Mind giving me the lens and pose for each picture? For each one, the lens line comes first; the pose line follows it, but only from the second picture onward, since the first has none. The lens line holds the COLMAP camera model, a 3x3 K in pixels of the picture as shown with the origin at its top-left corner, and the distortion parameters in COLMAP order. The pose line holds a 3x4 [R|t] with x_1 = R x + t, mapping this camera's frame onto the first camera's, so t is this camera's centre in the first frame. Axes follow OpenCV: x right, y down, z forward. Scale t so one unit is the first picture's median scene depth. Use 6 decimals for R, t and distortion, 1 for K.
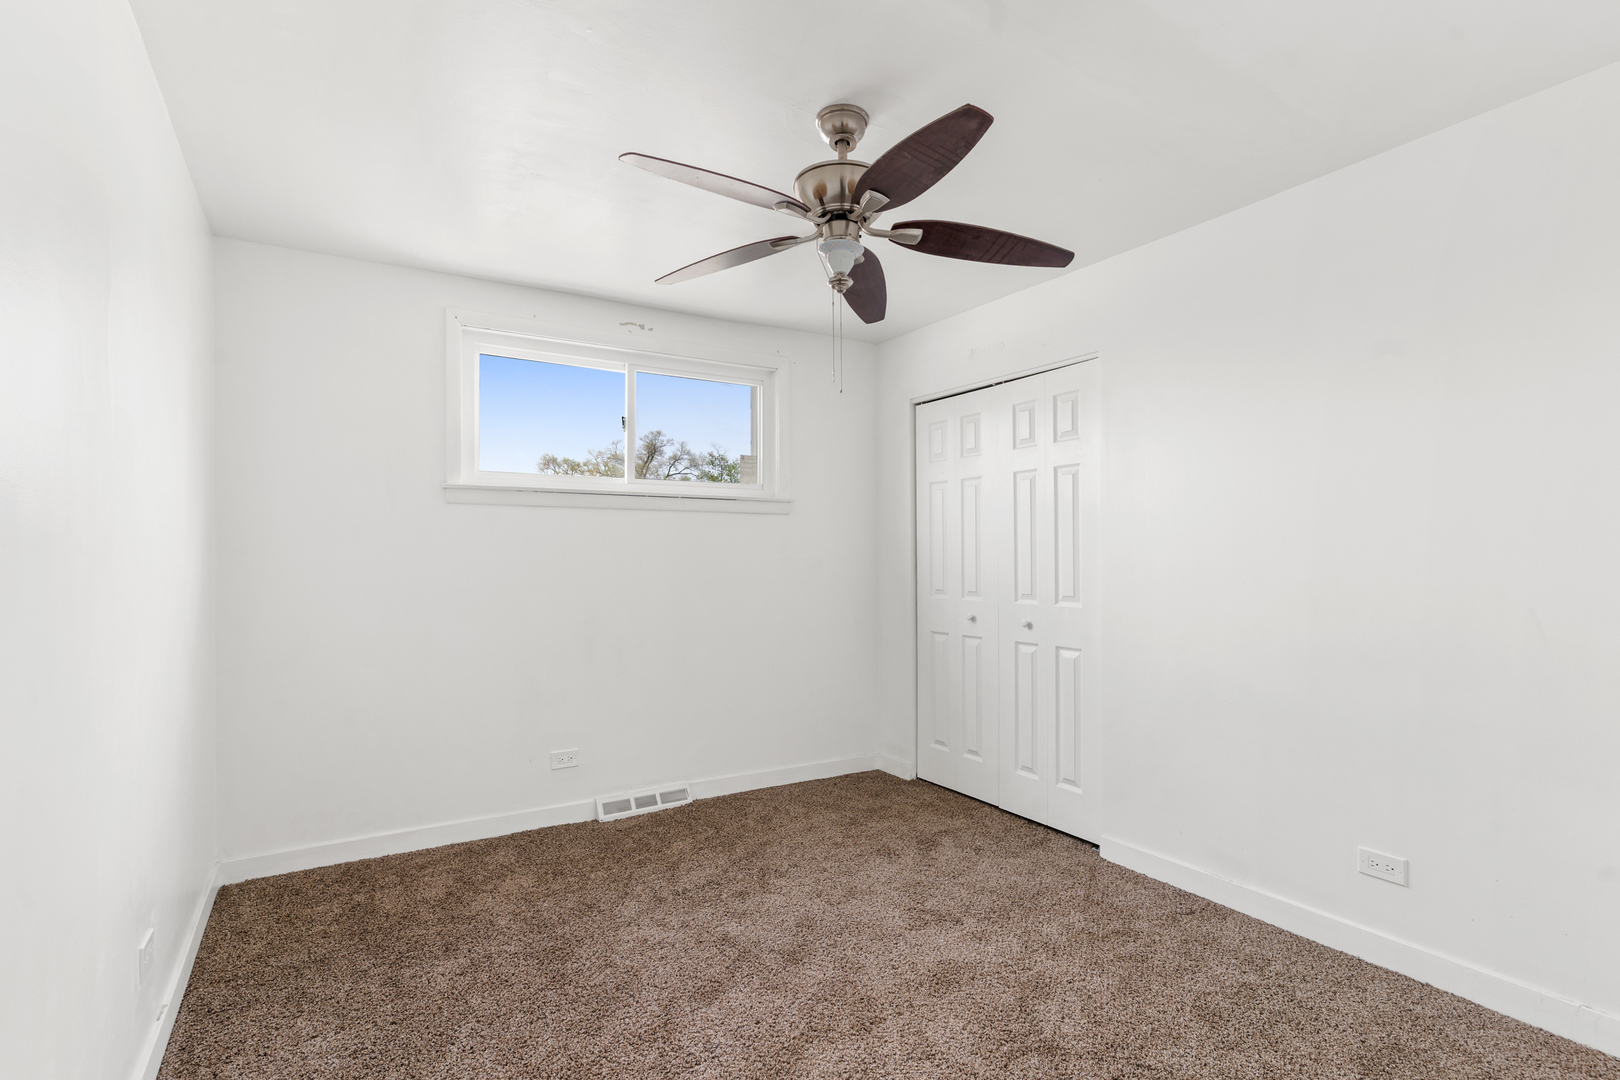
lens RADIAL K [[778.5, 0, 813.6], [0, 778.5, 547.2], [0, 0, 1]] dist [0.000791, -0.000014]
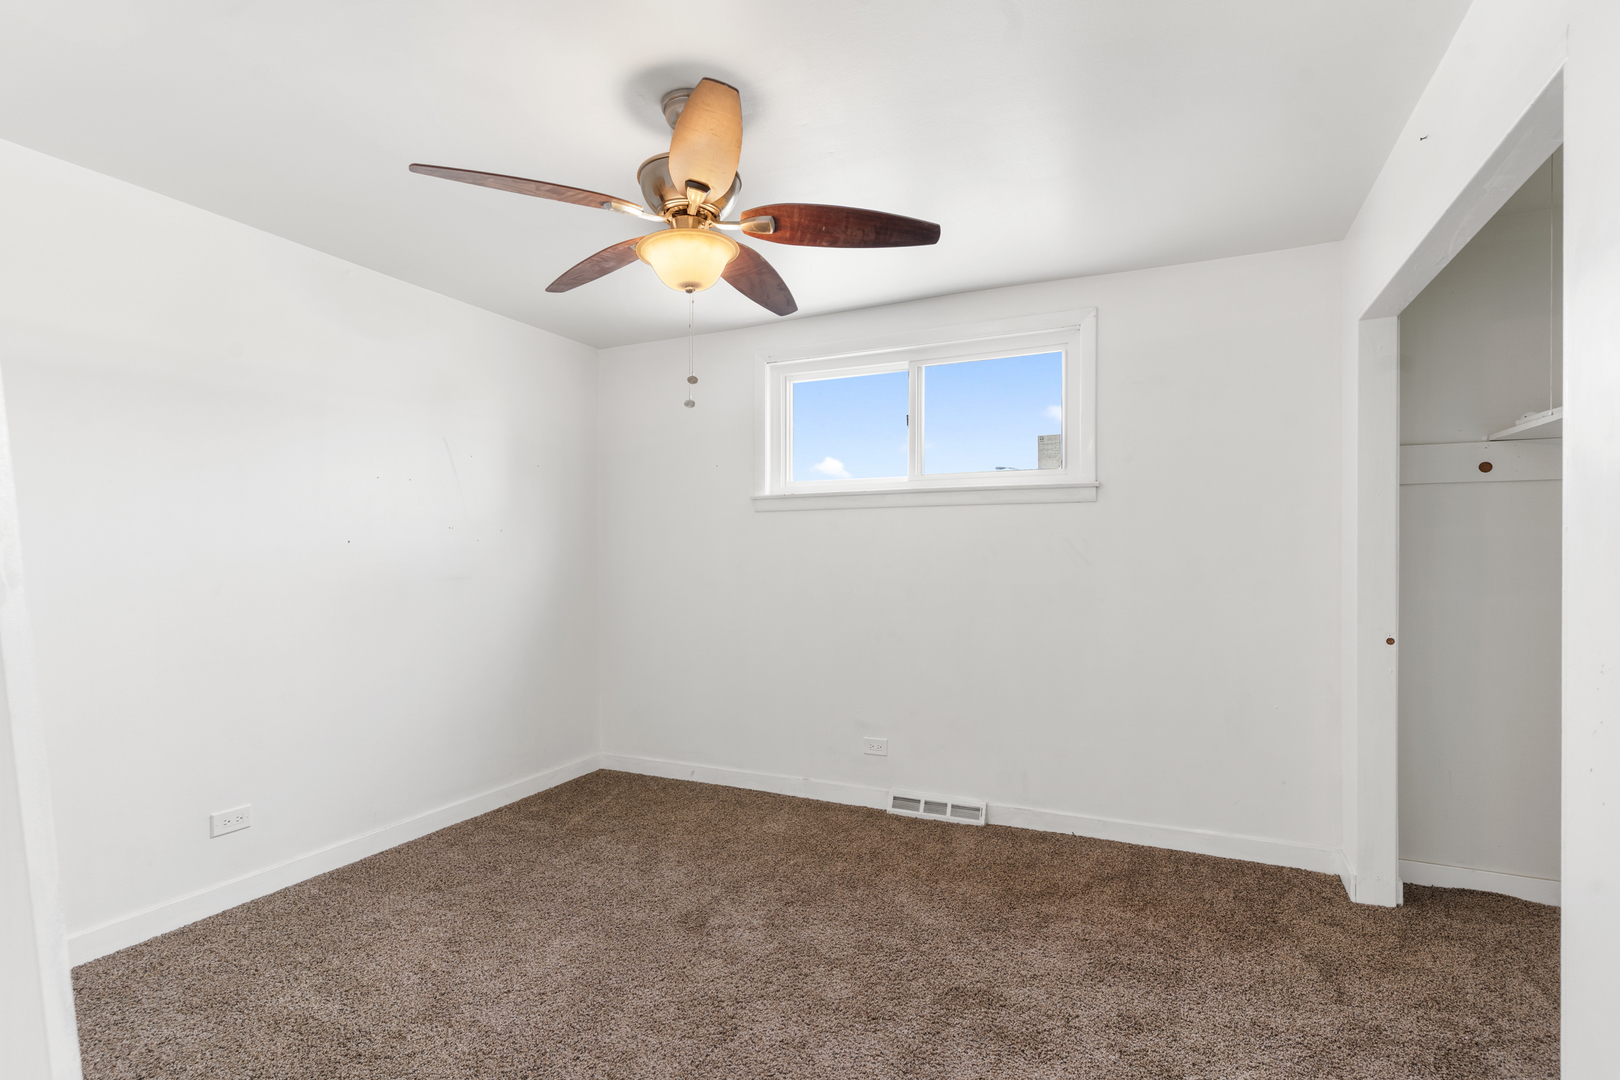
lens RADIAL K [[778.5, 0, 813.6], [0, 778.5, 547.2], [0, 0, 1]] dist [0.000791, -0.000014]
pose [[0.542238, -0.002637, -0.840221, 0.521140], [0.009418, 0.999951, 0.002939, -0.002515], [0.840172, -0.009507, 0.542236, 0.350551]]
